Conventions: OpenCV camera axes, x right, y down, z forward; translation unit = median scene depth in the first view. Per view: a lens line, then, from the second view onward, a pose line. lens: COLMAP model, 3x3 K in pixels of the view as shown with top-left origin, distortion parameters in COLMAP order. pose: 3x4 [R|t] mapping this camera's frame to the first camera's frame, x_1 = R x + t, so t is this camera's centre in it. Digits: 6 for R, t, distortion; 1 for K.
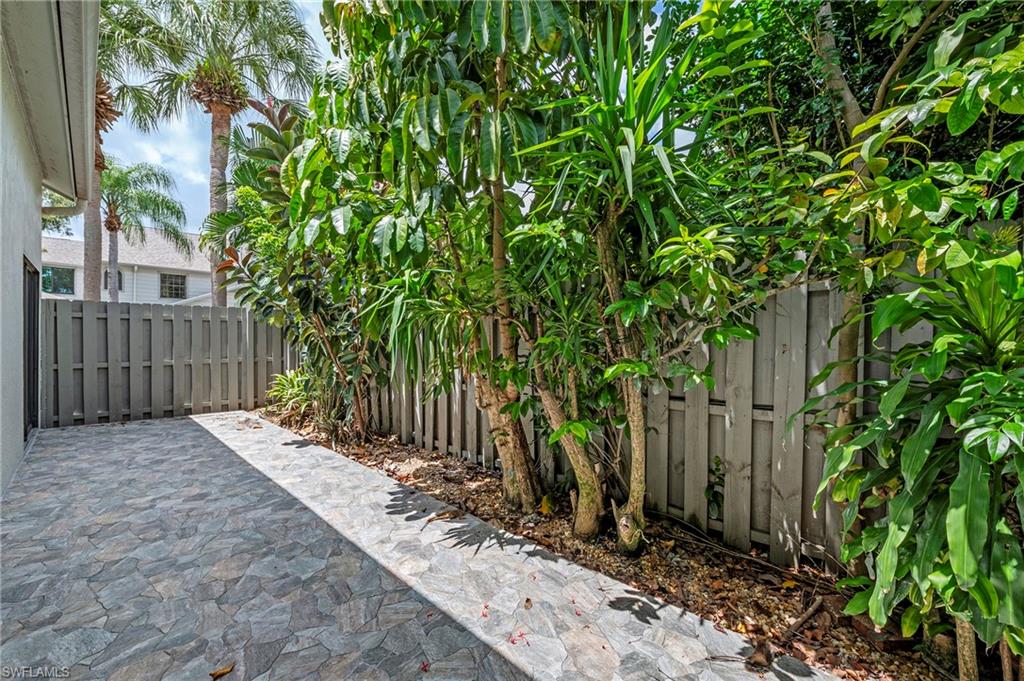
lens RADIAL K [[416.4, 0, 540.2], [0, 416.4, 343.9], [0, 0, 1]] dist [-0.001378, -0.001945]
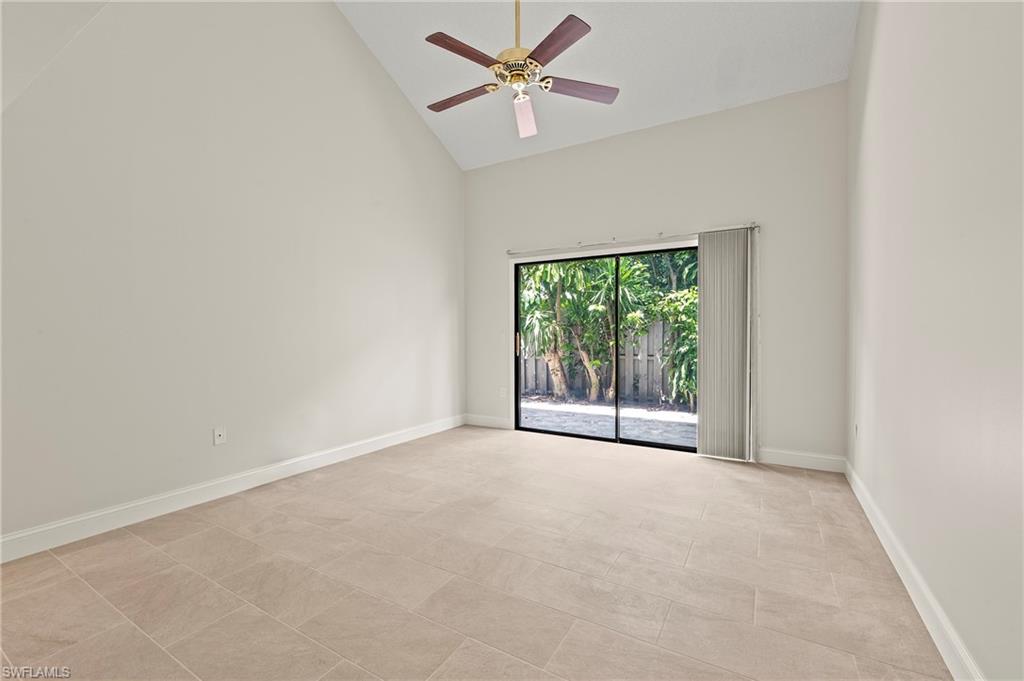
lens RADIAL K [[416.4, 0, 511.7], [0, 416.4, 340.8], [0, 0, 1]] dist [-0.001378, -0.001945]
pose [[0.988395, -0.015809, 0.151083, -0.936471], [0.014267, 0.999835, 0.011283, -0.003867], [-0.151237, -0.008997, 0.988457, -1.871666]]
